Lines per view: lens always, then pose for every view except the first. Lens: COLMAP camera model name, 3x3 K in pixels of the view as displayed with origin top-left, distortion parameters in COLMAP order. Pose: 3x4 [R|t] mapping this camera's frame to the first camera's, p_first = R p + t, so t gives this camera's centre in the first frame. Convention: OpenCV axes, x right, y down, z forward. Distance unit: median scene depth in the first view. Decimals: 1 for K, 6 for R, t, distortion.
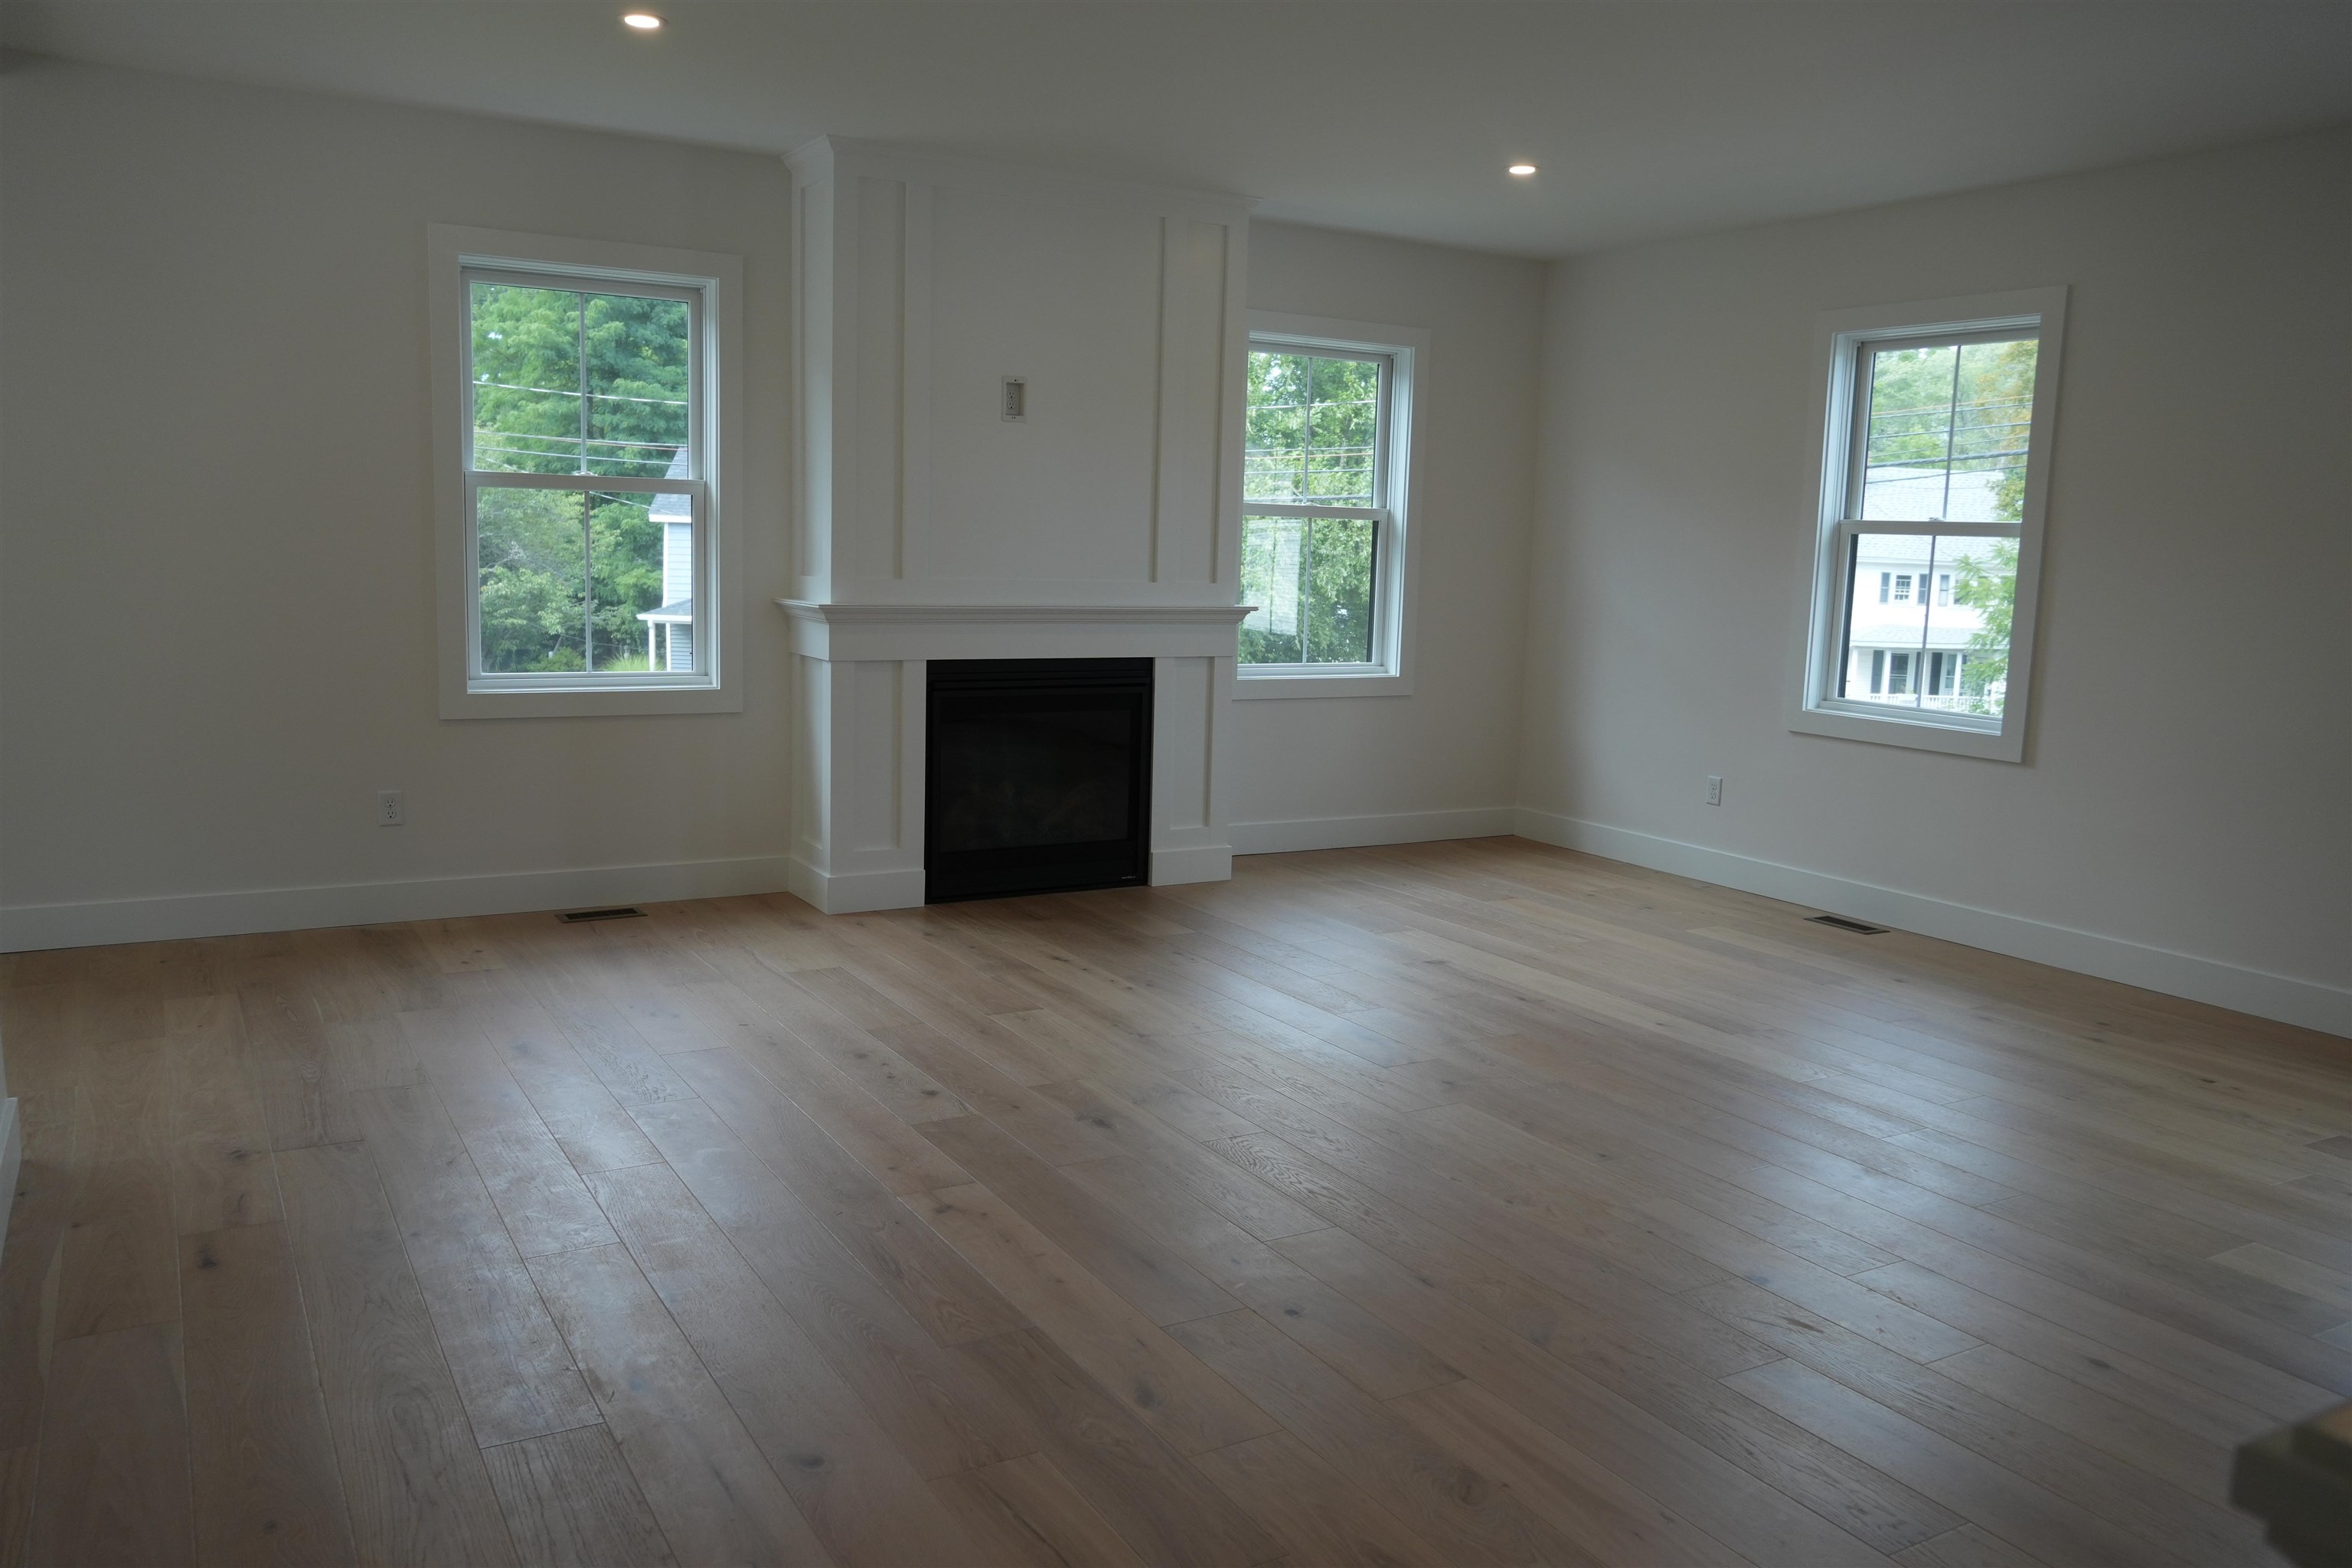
lens RADIAL K [[1738.2, 0, 1176.0], [0, 1738.2, 784.0], [0, 0, 1]] dist [-0.004923, 0.000891]
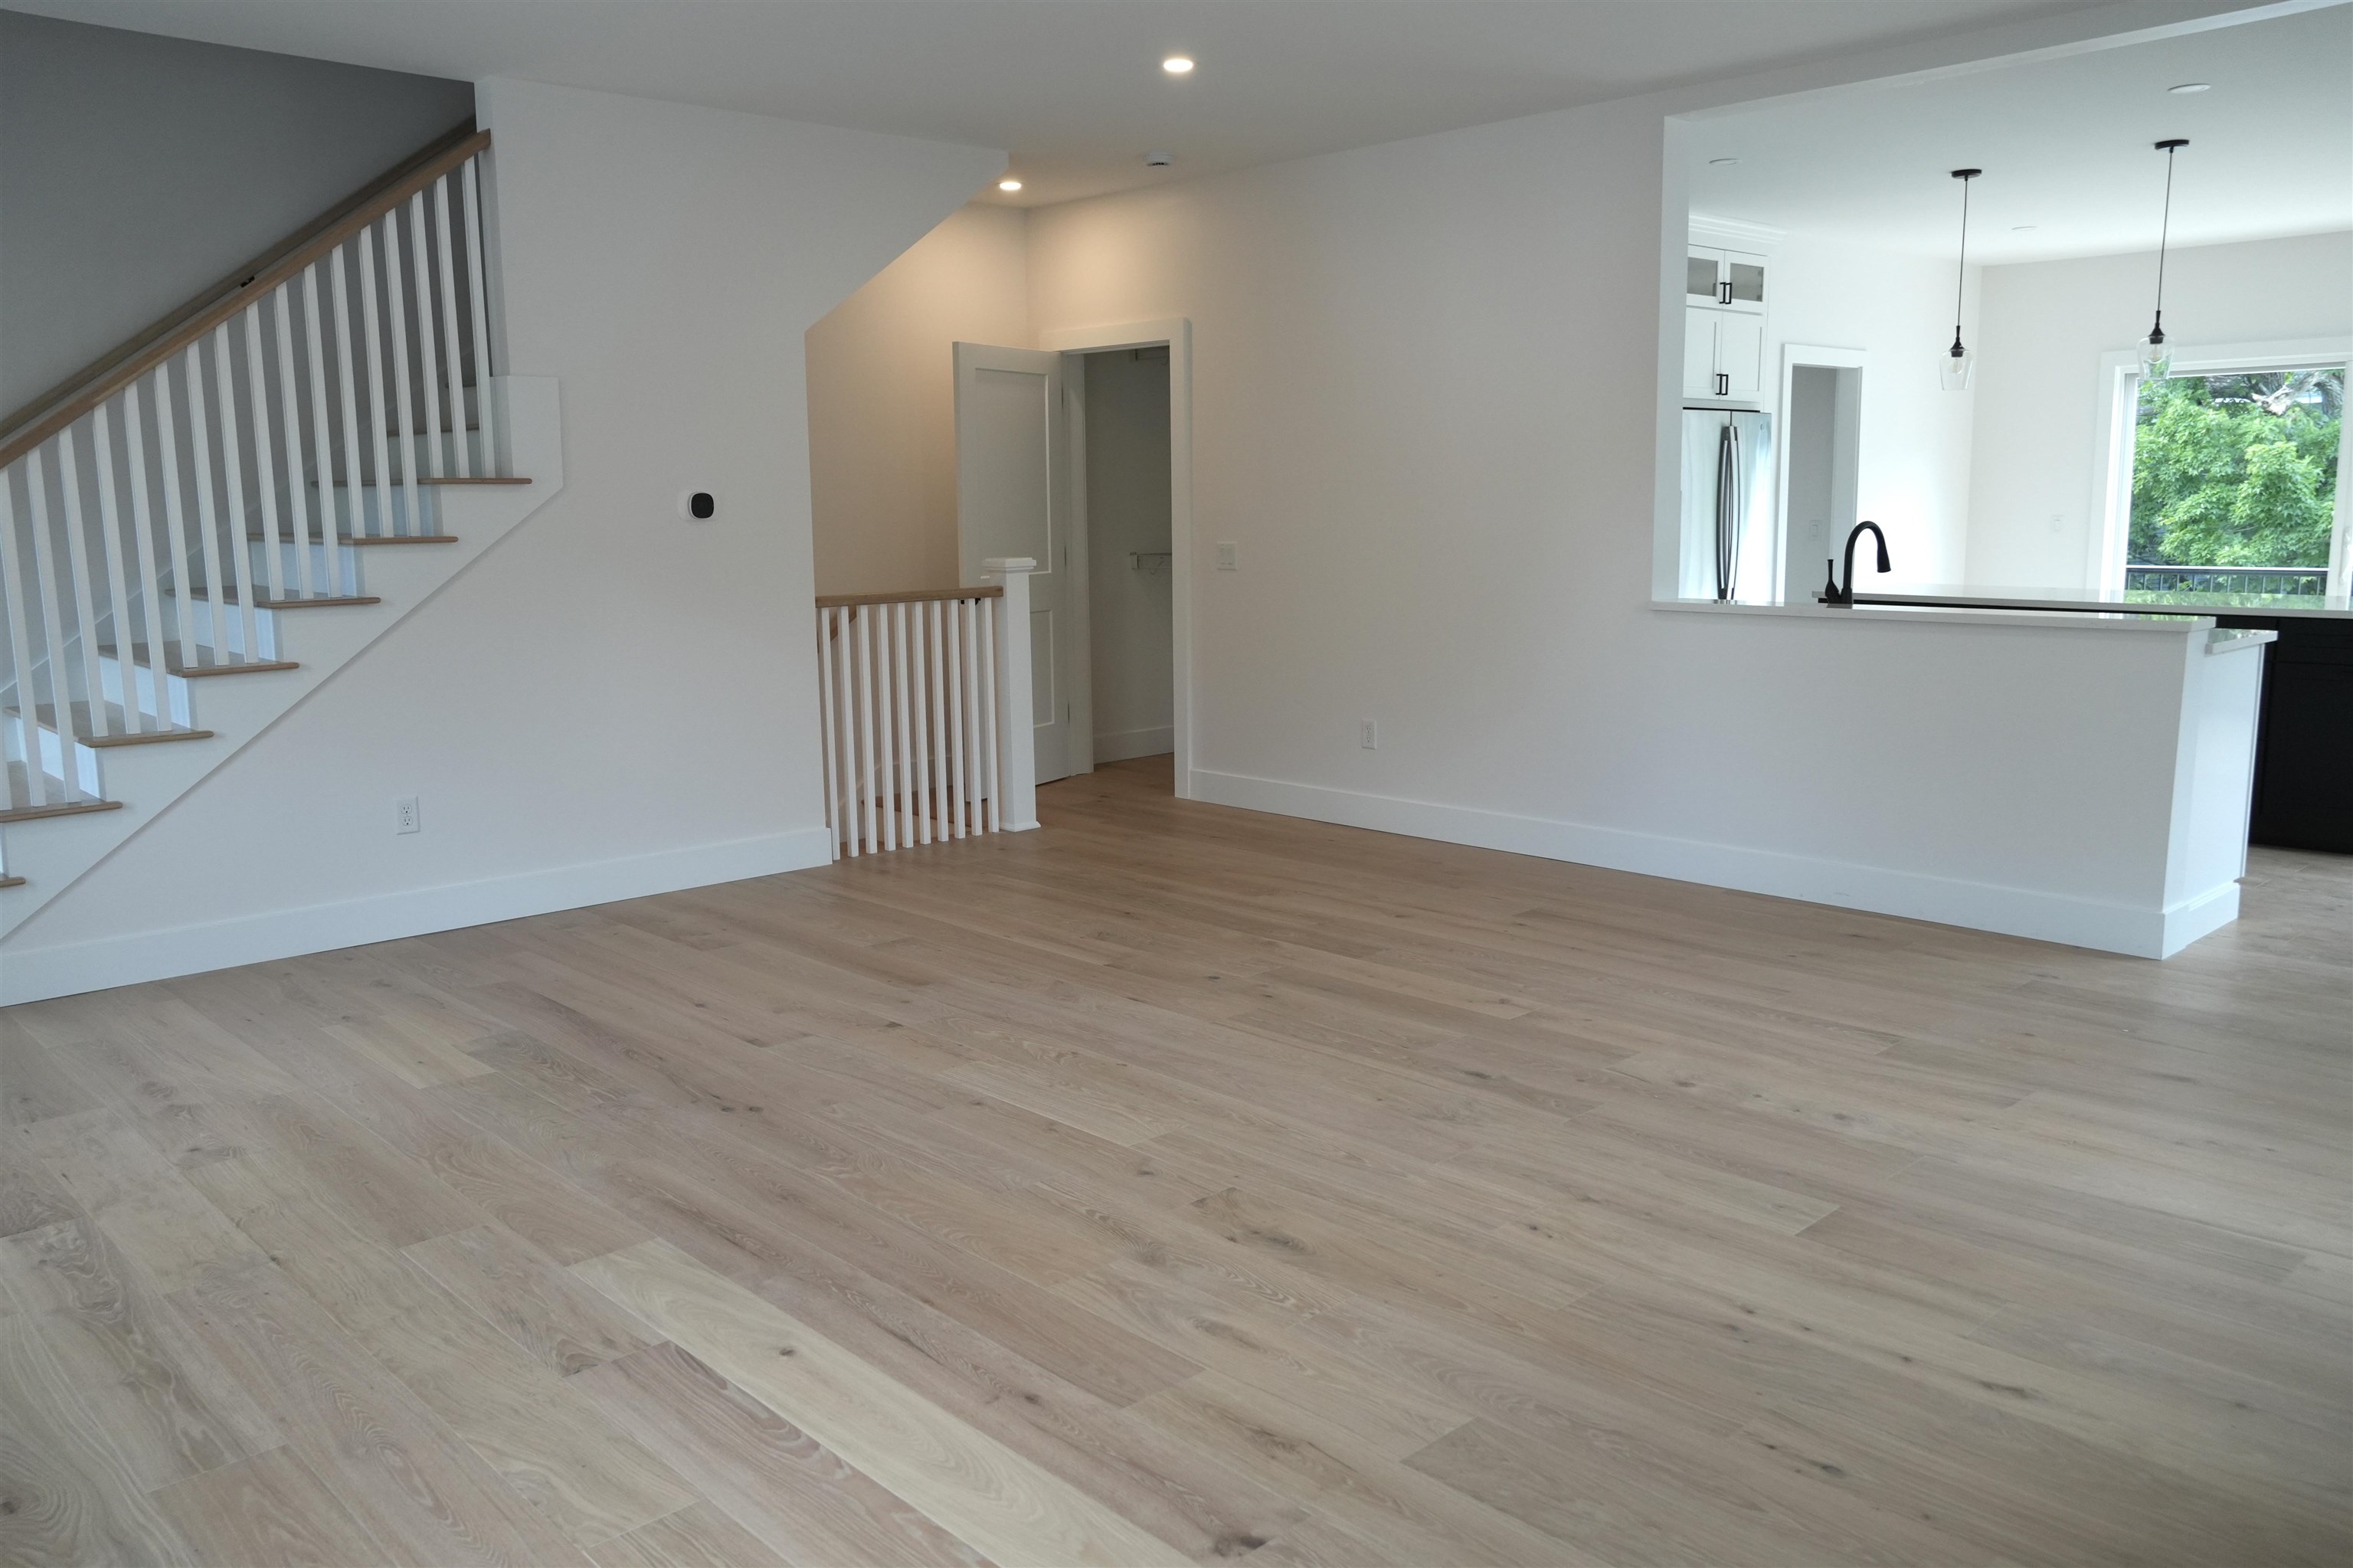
lens RADIAL K [[1817.6, 0, 1176.5], [0, 1817.6, 784.0], [0, 0, 1]] dist [-0.059902, 0.091338]
pose [[-0.974991, 0.020647, -0.221285, 0.226437], [-0.044925, 0.956811, 0.287219, -0.163483], [0.217658, 0.289978, -0.931954, 1.211471]]
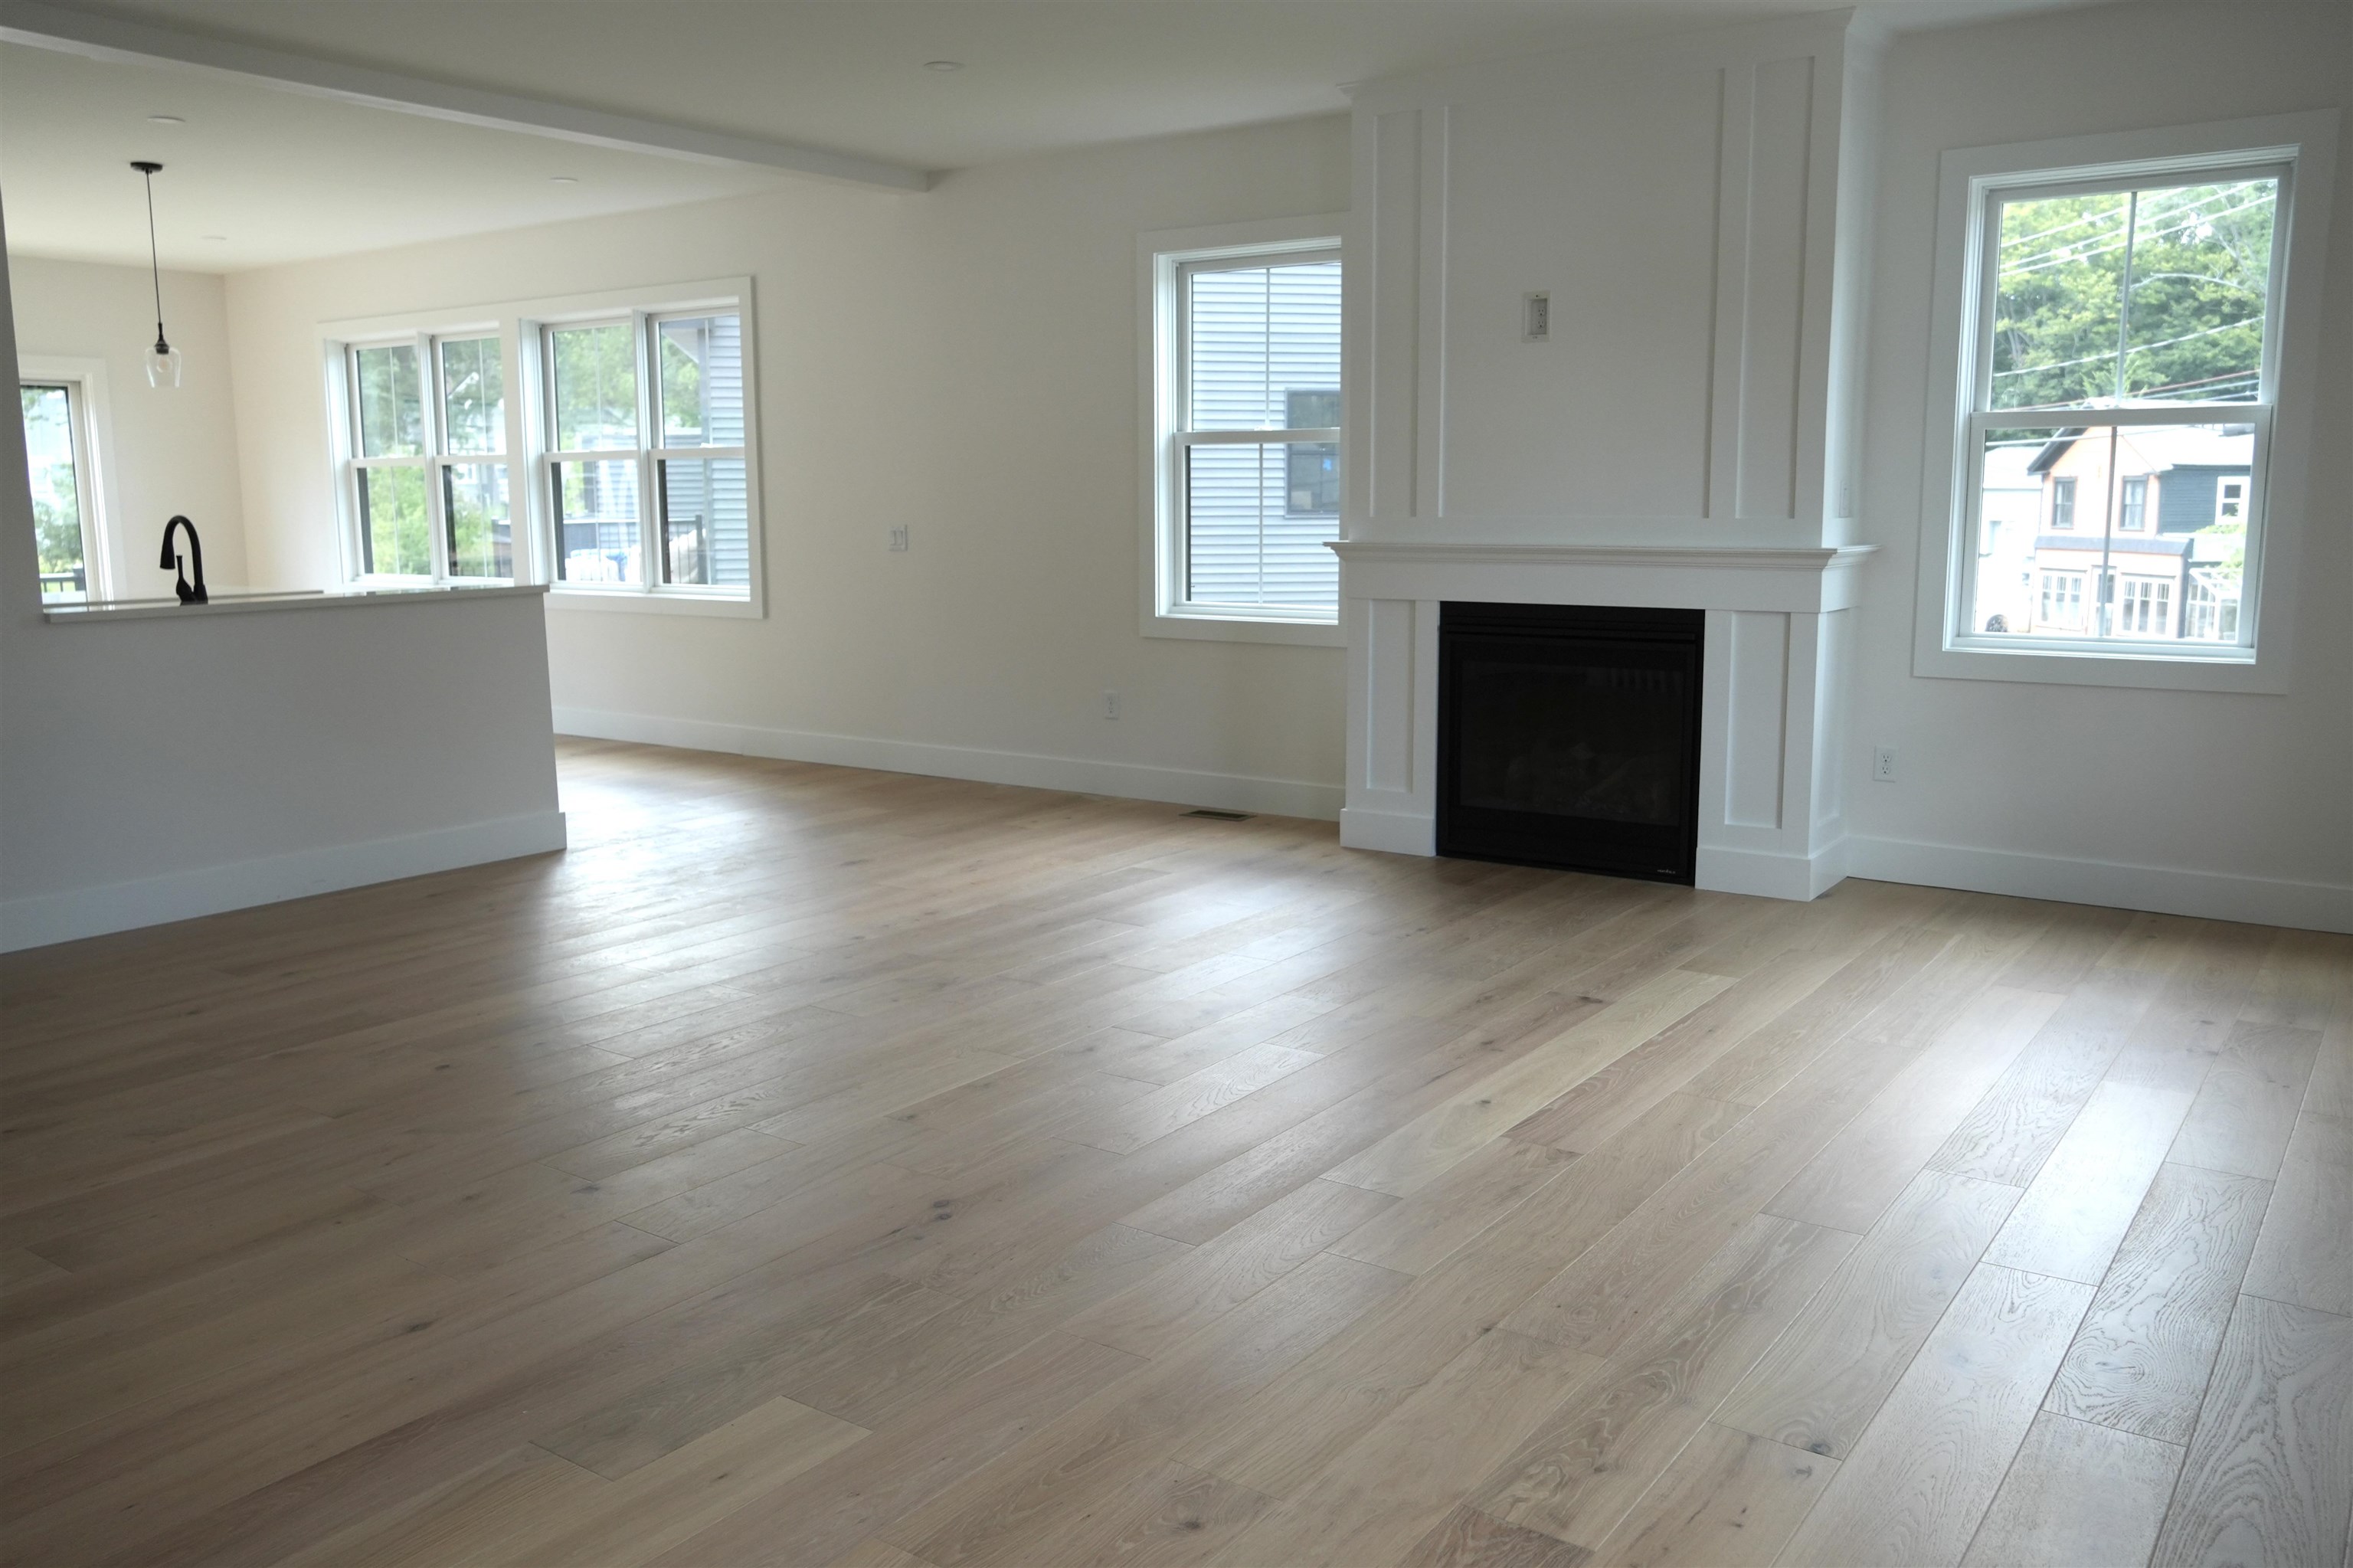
lens RADIAL K [[1862.2, 0, 1176.5], [0, 1862.2, 784.0], [0, 0, 1]] dist [-0.042373, 0.070285]
pose [[0.414980, 0.110712, -0.903069, 0.733604], [-0.109956, 0.991396, 0.071013, -0.027906], [0.903162, 0.069828, 0.423583, 0.438040]]
